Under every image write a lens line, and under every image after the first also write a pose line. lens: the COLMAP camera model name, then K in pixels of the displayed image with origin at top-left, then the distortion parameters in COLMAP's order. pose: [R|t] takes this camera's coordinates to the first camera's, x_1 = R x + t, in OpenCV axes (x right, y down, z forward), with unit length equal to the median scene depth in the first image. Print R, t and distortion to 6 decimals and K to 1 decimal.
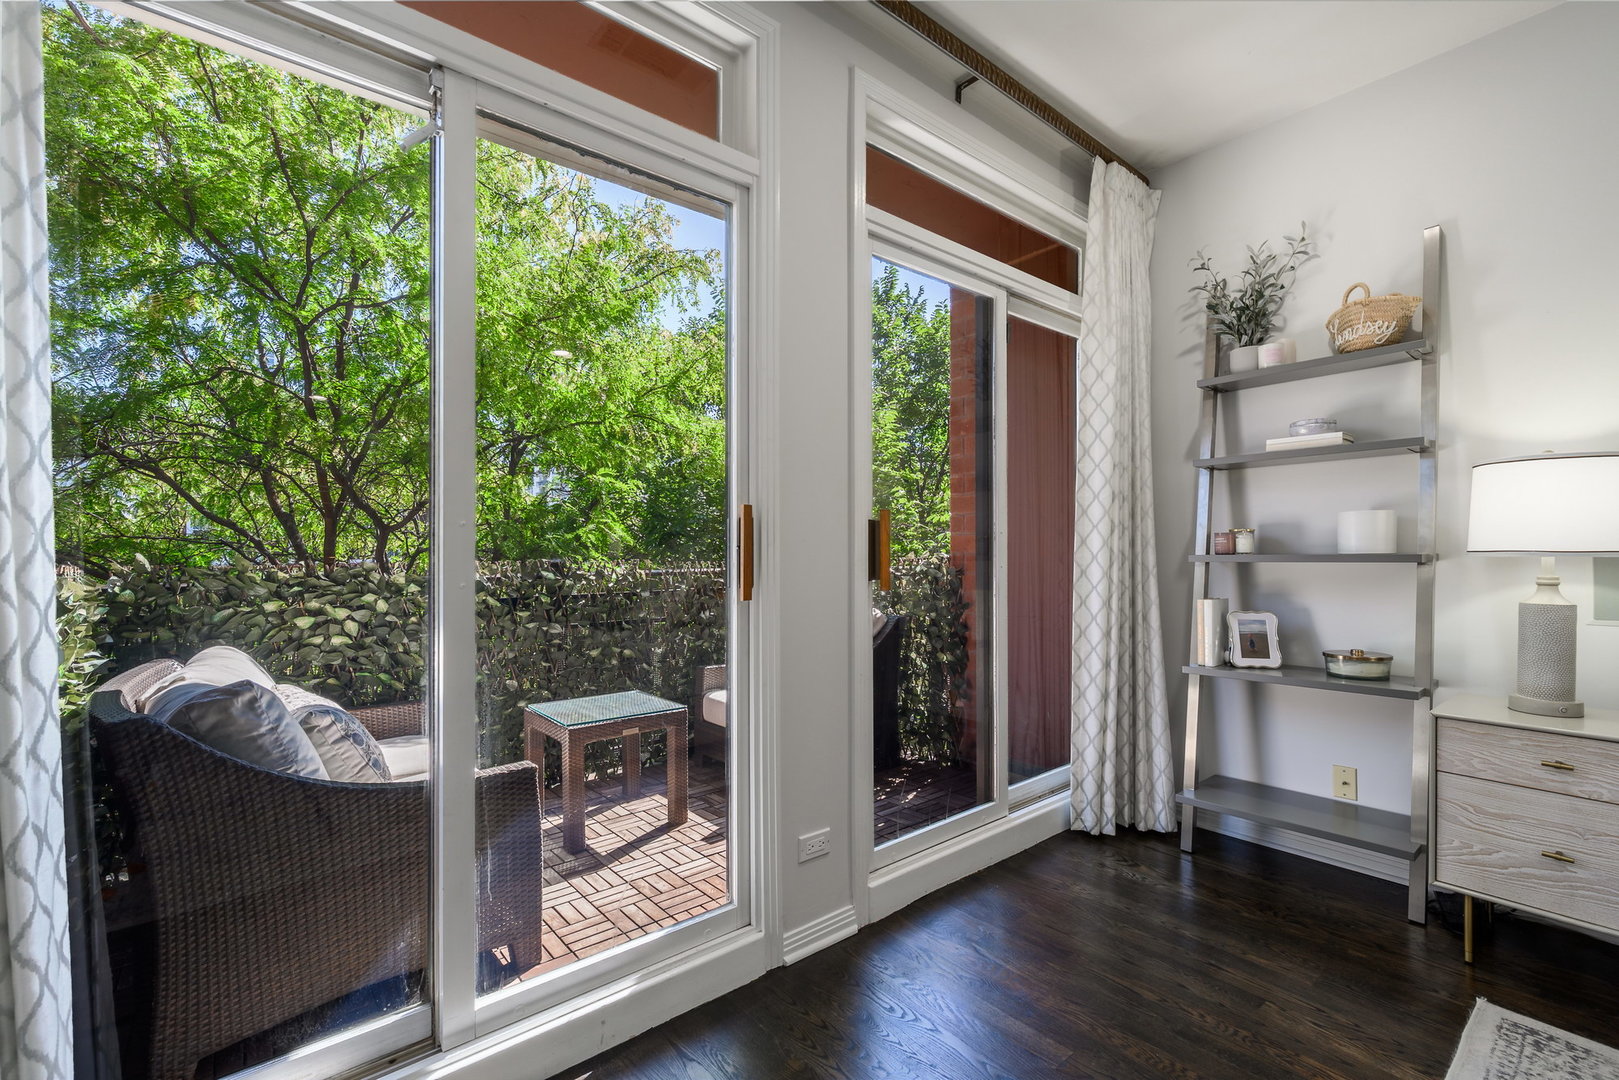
lens RADIAL K [[685.4, 0, 810.4], [0, 685.4, 541.4], [0, 0, 1]] dist [-0.001542, 0.000355]
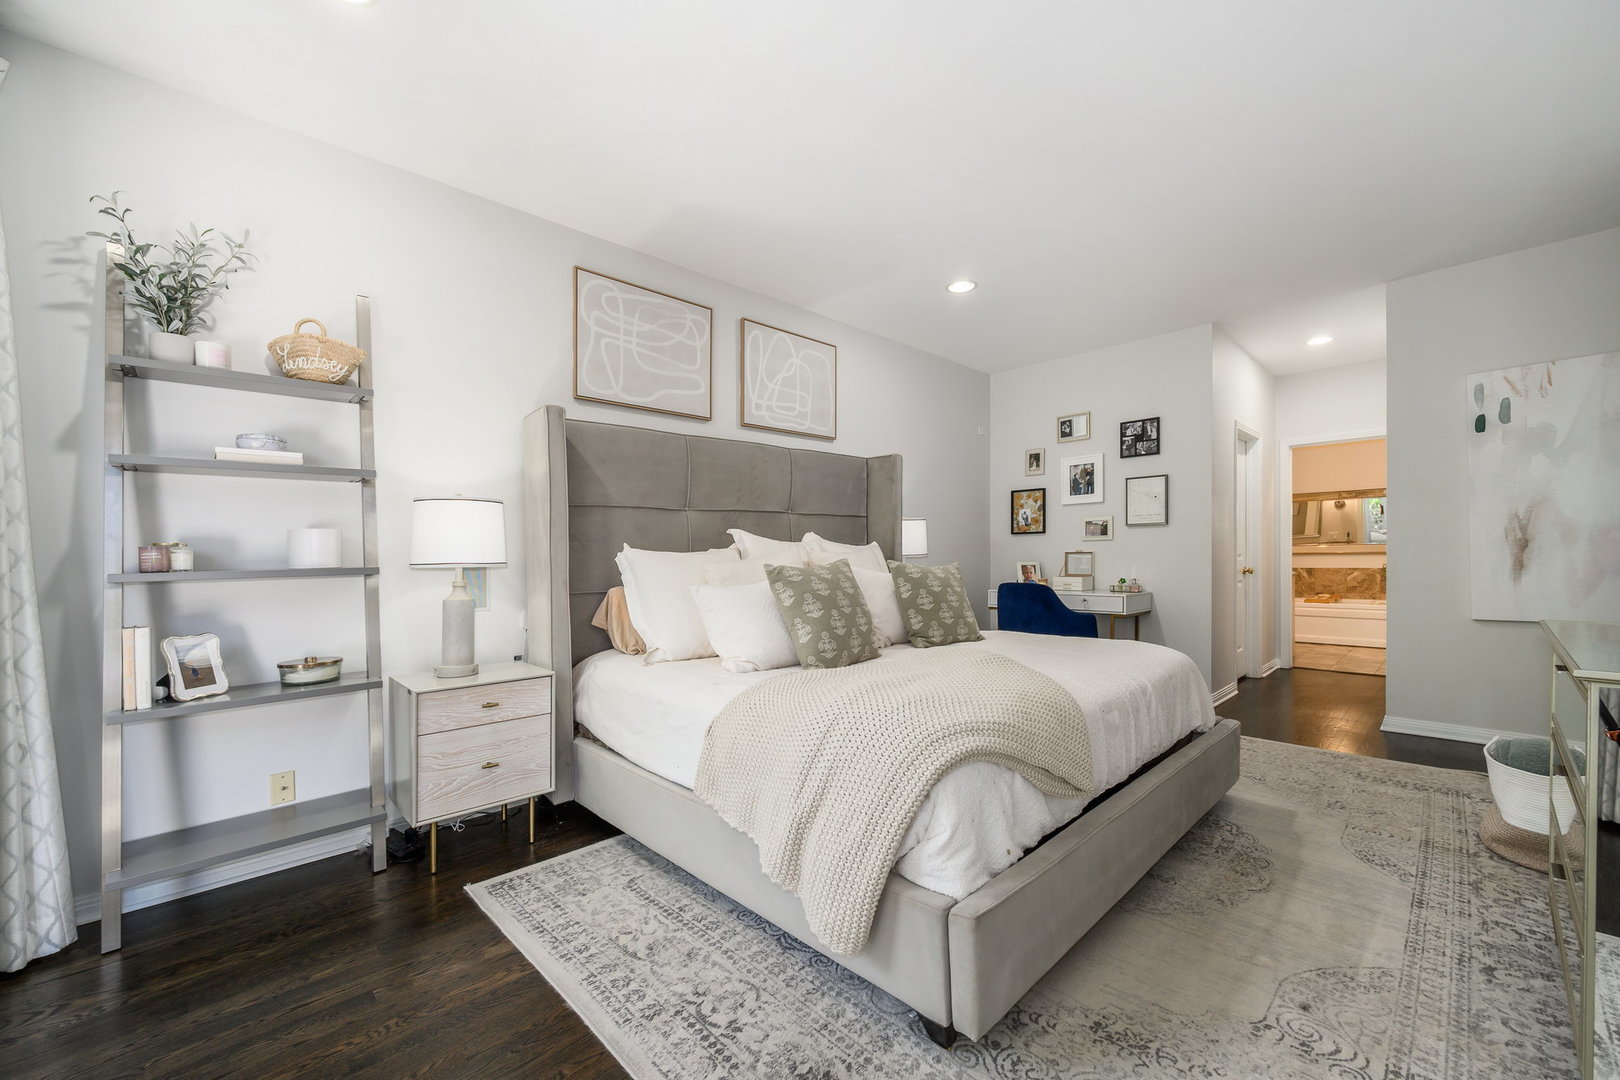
lens RADIAL K [[646.6, 0, 796.0], [0, 646.6, 562.3], [0, 0, 1]] dist [0.000504, 0.000135]
pose [[-0.054555, -0.006517, 0.998489, -0.233514], [0.001634, 0.999977, 0.006616, 0.002618], [-0.998509, 0.001992, -0.054544, 0.258013]]
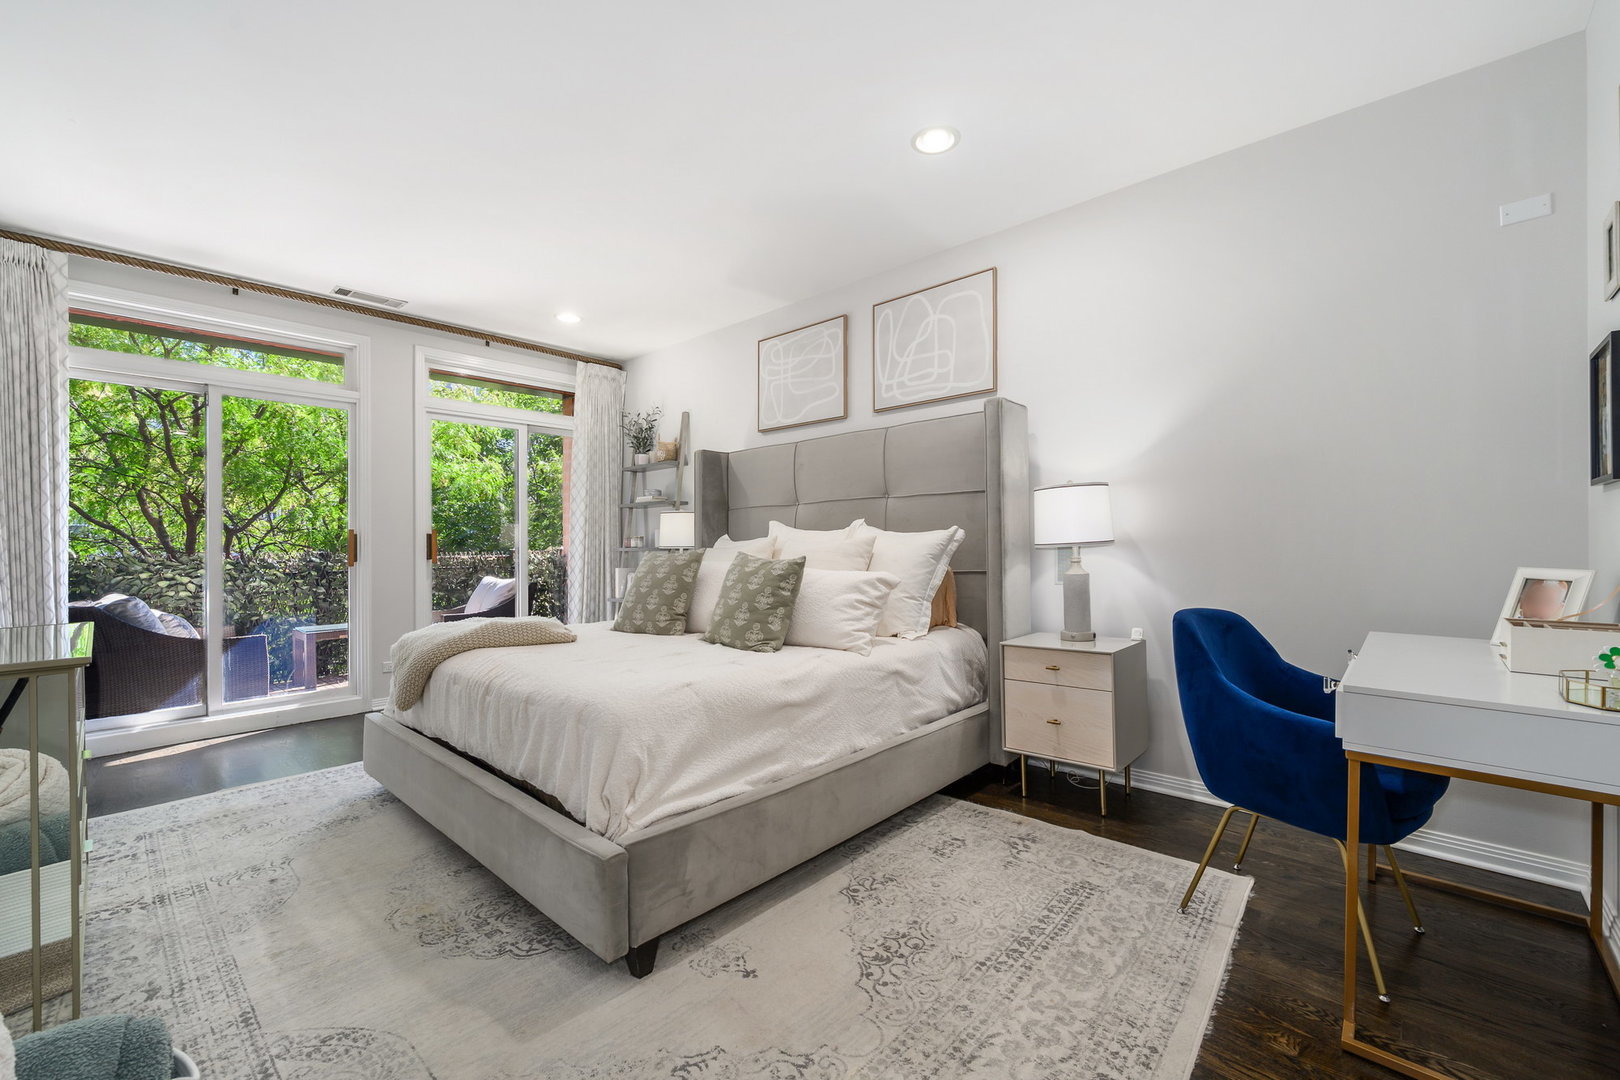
lens RADIAL K [[640.4, 0, 805.7], [0, 640.4, 539.7], [0, 0, 1]] dist [-0.003703, -0.000391]
pose [[0.990655, -0.002643, 0.136368, 0.896345], [0.001422, 0.999958, 0.009052, -0.023386], [-0.136386, -0.008774, 0.990617, -1.136020]]
